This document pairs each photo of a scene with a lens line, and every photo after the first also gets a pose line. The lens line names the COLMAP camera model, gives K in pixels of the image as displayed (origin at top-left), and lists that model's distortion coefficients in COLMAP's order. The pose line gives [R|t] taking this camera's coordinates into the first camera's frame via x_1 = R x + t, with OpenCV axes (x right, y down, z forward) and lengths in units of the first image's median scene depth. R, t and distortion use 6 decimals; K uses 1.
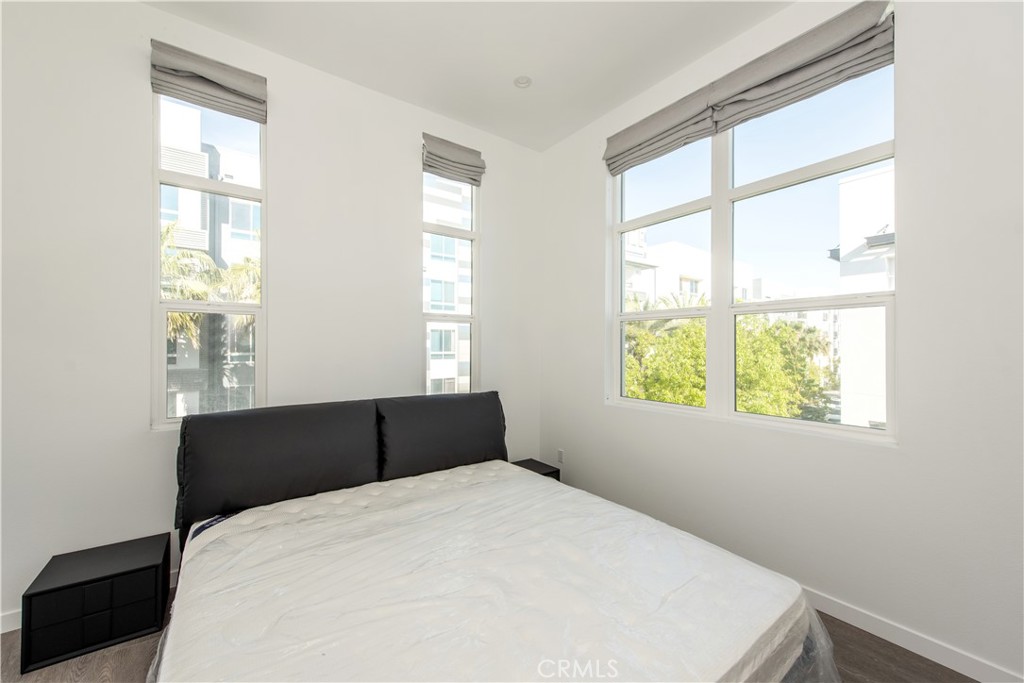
lens RADIAL K [[398.9, 0, 515.3], [0, 398.9, 346.6], [0, 0, 1]] dist [0.000710, -0.000500]
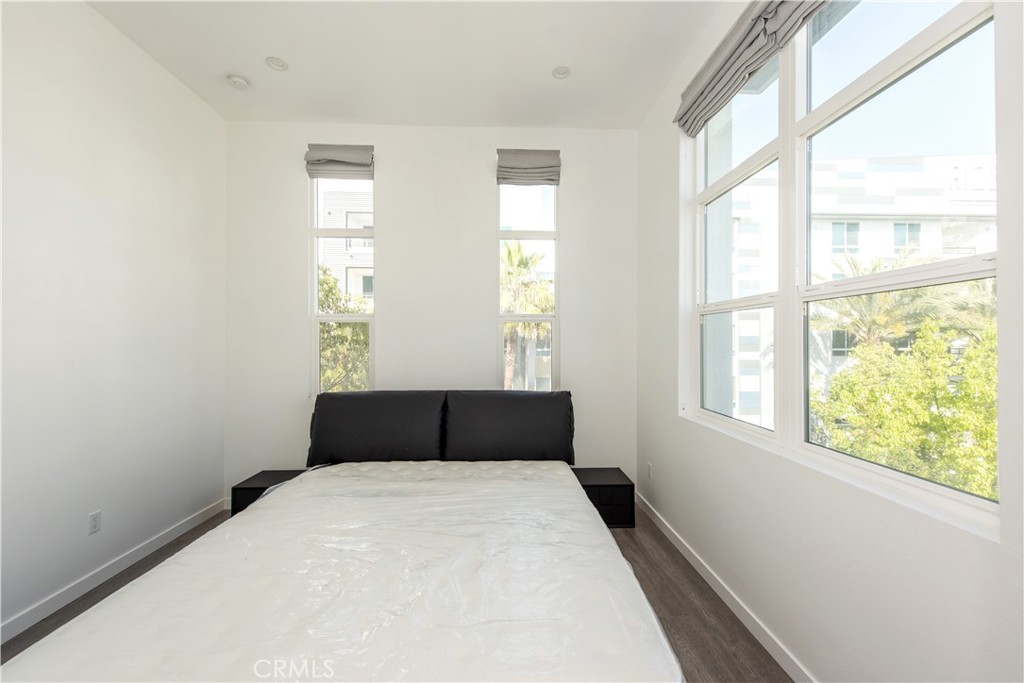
lens RADIAL K [[404.8, 0, 512.0], [0, 404.8, 341.5], [0, 0, 1]] dist [0.000074, -0.000120]
pose [[0.827422, -0.002837, -0.561574, 0.471273], [0.001355, 0.999994, -0.003054, -0.008221], [0.561579, 0.001766, 0.827421, 0.123441]]
